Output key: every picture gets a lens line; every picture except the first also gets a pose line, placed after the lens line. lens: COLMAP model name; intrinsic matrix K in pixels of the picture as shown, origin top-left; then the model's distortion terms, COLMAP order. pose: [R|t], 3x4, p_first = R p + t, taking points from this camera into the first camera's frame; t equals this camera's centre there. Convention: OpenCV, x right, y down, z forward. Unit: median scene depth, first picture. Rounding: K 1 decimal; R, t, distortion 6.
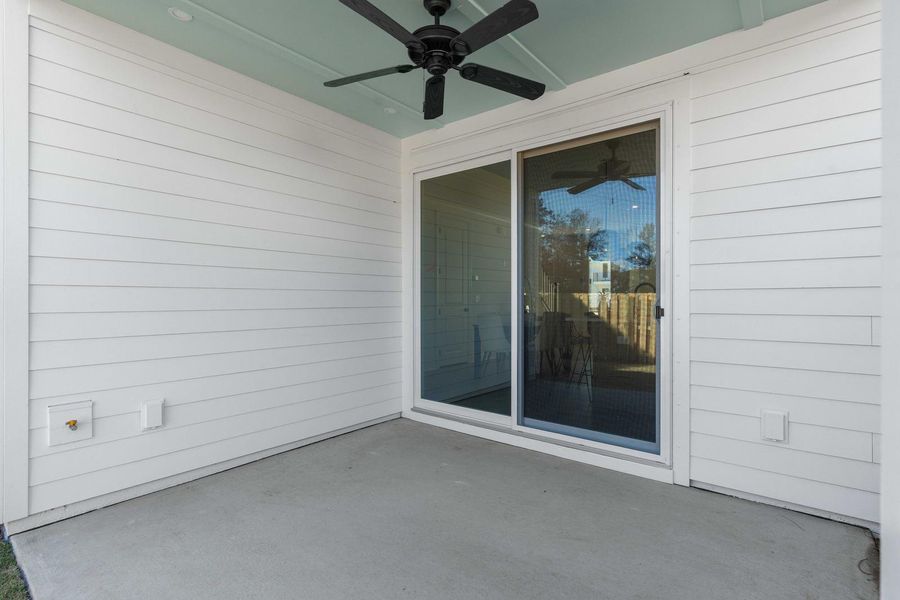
lens RADIAL K [[424.0, 0, 450.0], [0, 424.0, 300.0], [0, 0, 1]] dist [-0.000507, -0.000015]
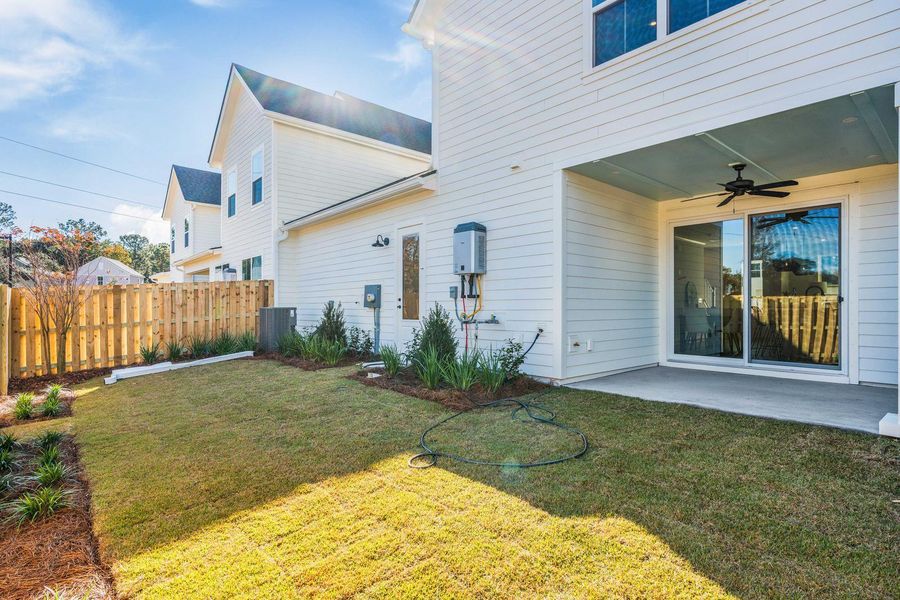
lens RADIAL K [[460.2, 0, 446.4], [0, 460.2, 305.3], [0, 0, 1]] dist [0.001704, 0.000291]
pose [[0.984666, -0.003240, -0.174420, -0.651292], [0.002351, 0.999983, -0.005303, 0.043582], [0.174435, 0.004811, 0.984657, -0.996420]]
